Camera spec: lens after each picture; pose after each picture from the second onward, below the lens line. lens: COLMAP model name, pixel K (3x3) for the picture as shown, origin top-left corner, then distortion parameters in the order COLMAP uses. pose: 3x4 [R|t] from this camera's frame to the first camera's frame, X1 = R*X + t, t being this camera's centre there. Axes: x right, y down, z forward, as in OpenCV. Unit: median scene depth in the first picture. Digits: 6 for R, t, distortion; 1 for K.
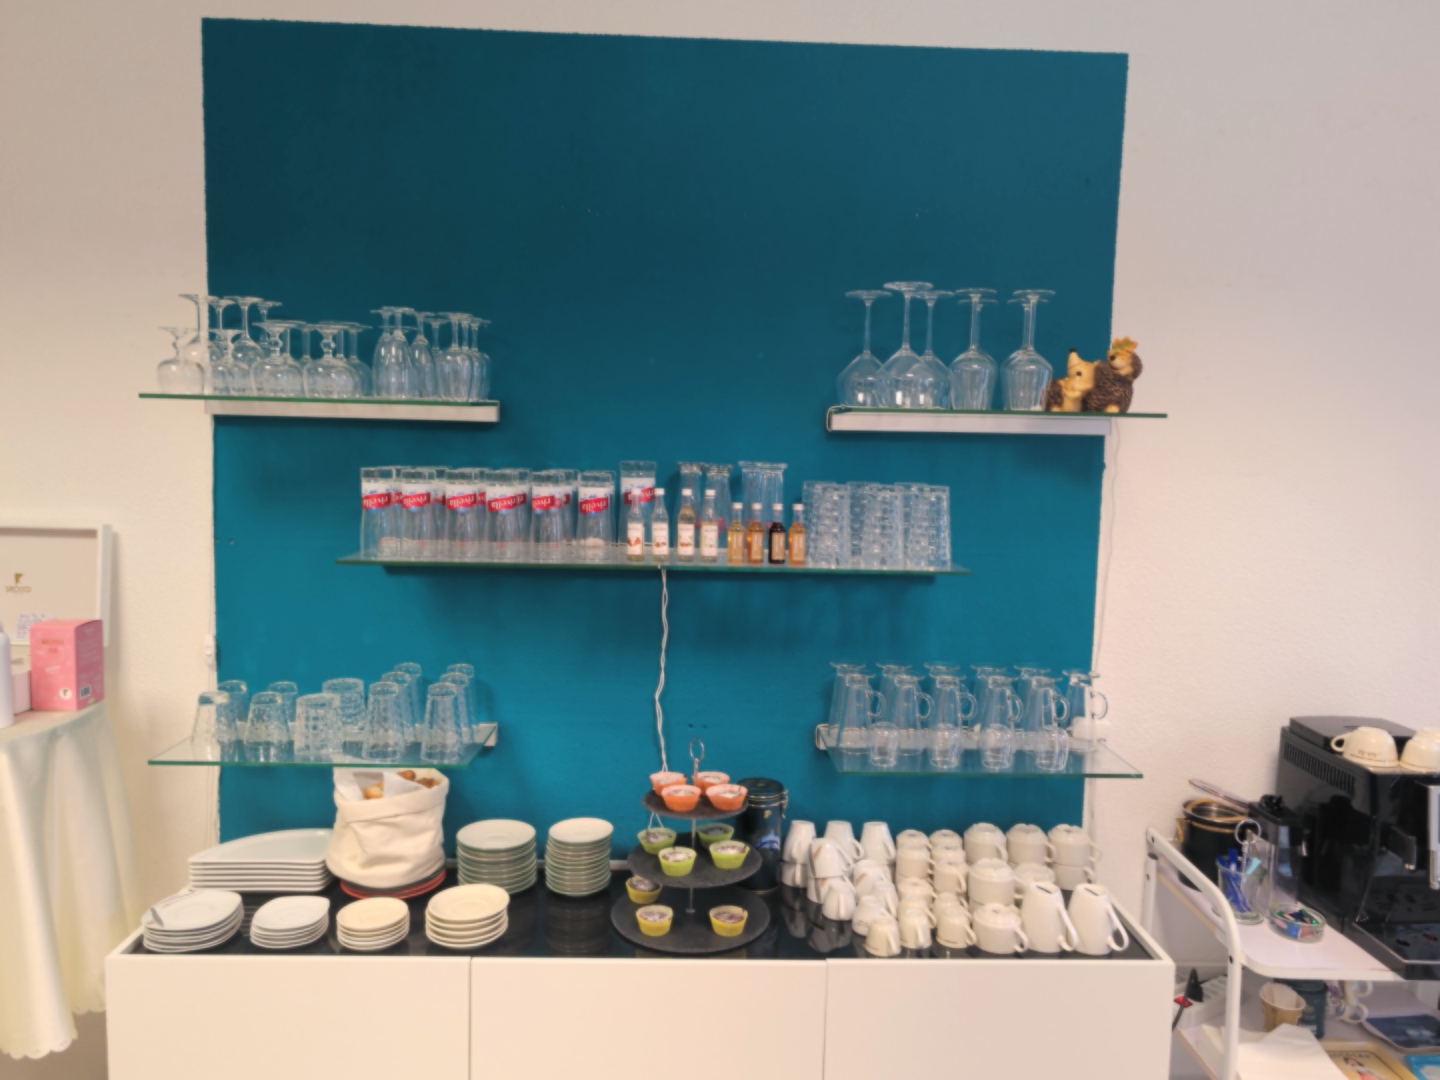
lens RADIAL K [[1024.3, 0, 728.6], [0, 1024.3, 540.3], [0, 0, 1]] dist [0.021465, -0.020814]
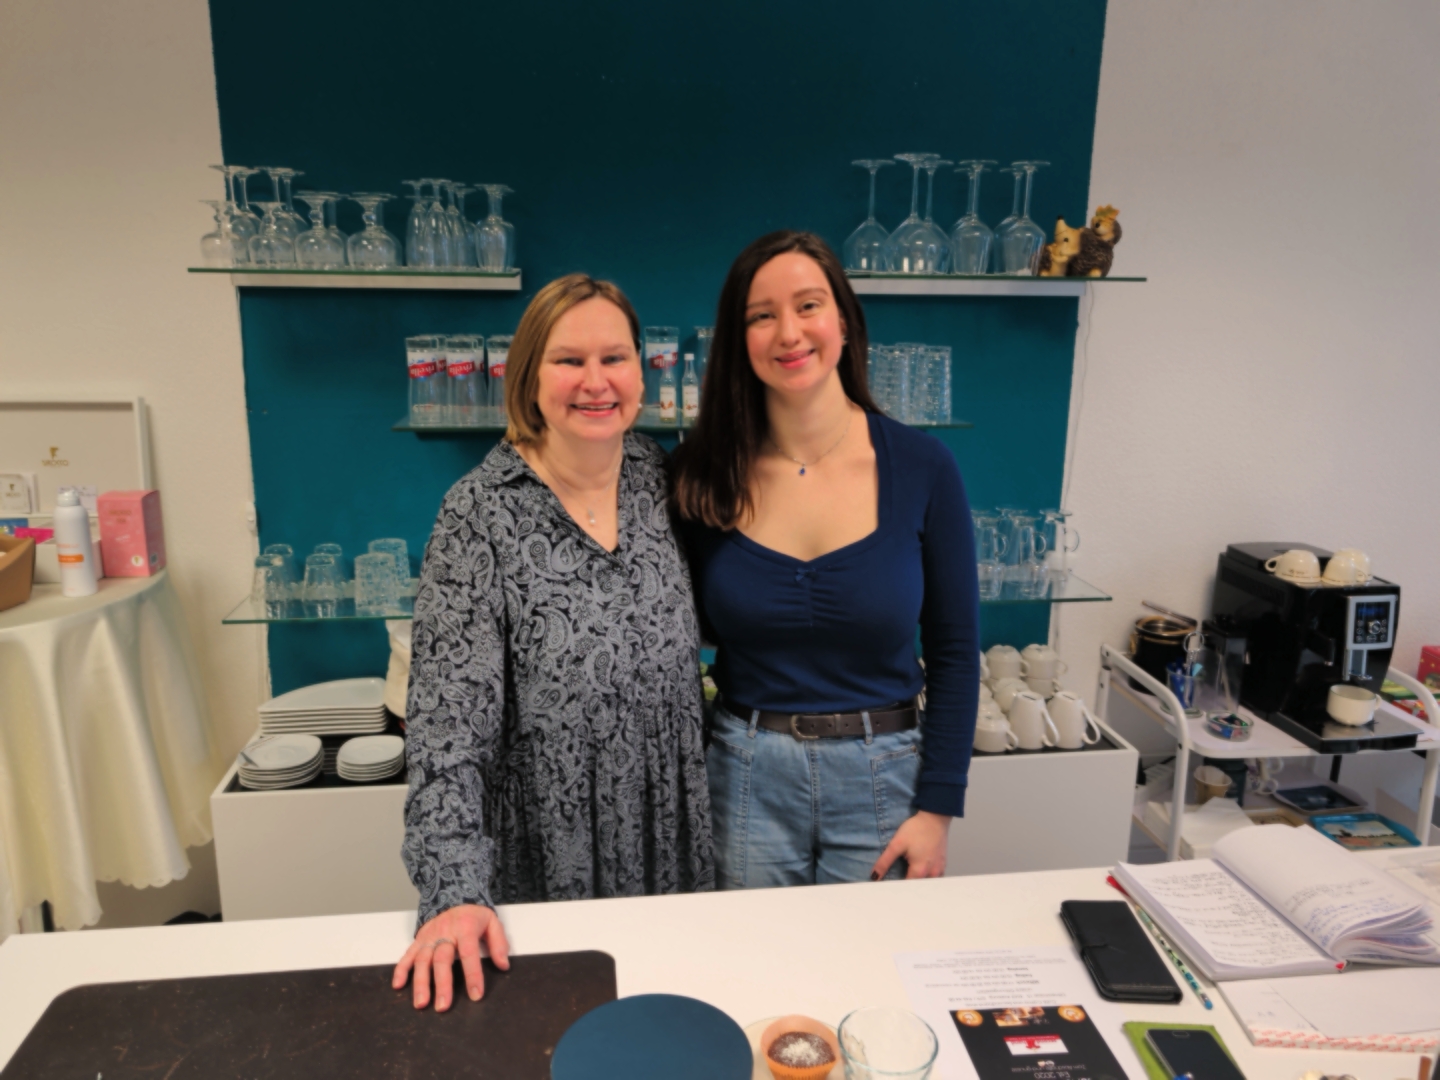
lens RADIAL K [[1024.3, 0, 707.9], [0, 1024.3, 532.6], [0, 0, 1]] dist [0.021465, -0.020814]
pose [[0.995078, -0.033069, 0.093411, -0.150060], [0.019997, 0.990293, 0.137553, -0.011946], [-0.097052, -0.135008, 0.986080, -0.082333]]
